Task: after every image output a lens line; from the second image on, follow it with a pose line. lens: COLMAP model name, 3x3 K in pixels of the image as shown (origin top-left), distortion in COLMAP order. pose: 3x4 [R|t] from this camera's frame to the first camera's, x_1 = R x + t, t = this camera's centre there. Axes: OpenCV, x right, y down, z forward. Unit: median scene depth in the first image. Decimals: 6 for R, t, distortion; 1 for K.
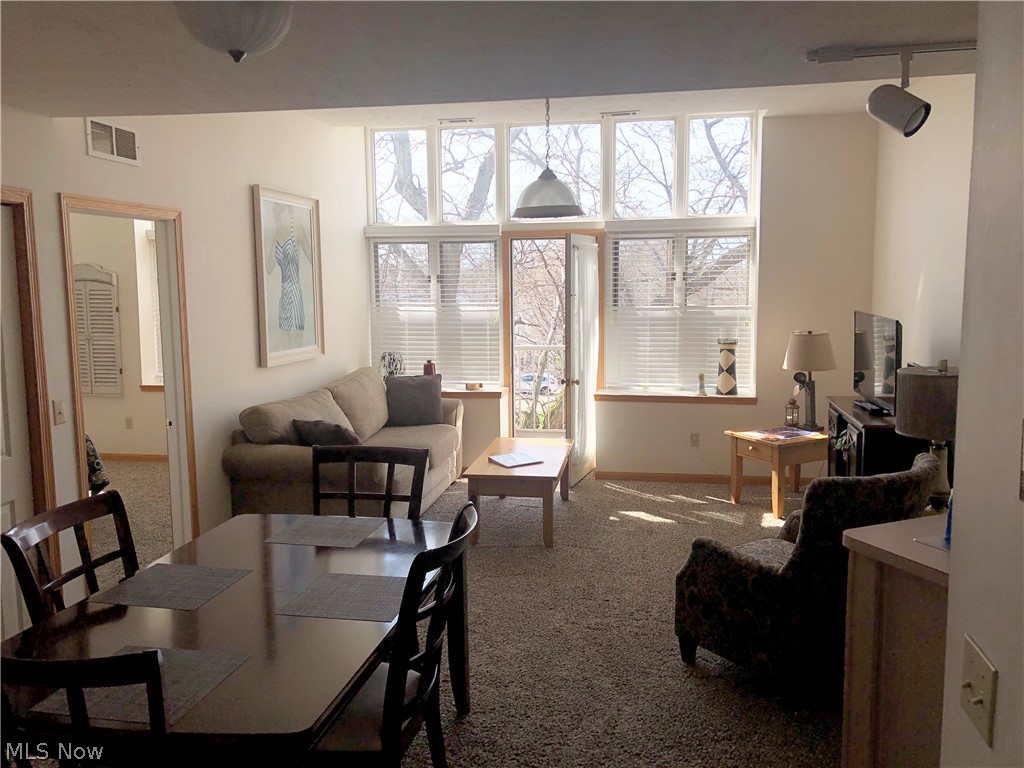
lens RADIAL K [[850.5, 0, 509.5], [0, 850.5, 381.3], [0, 0, 1]] dist [0.042144, -0.025565]
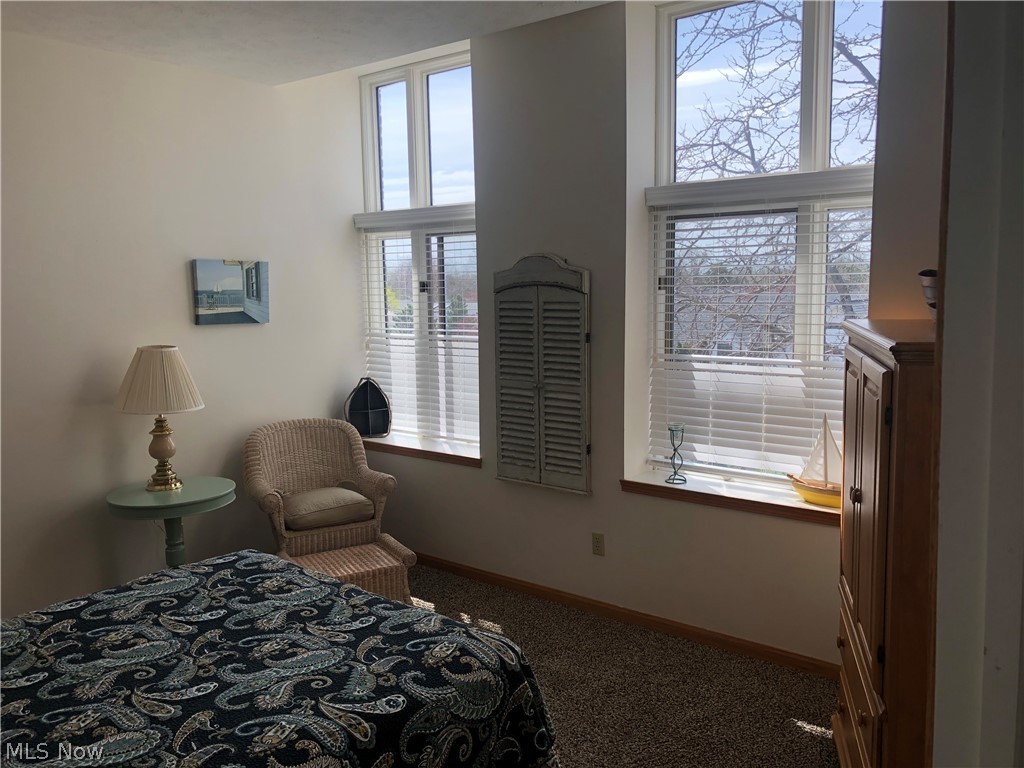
lens RADIAL K [[850.5, 0, 512.2], [0, 850.5, 382.7], [0, 0, 1]] dist [0.042144, -0.025565]
pose [[0.879908, 0.043956, -0.473106, -0.242495], [-0.042521, 0.999001, 0.013734, -0.060435], [0.473237, 0.008033, 0.880898, 0.500629]]
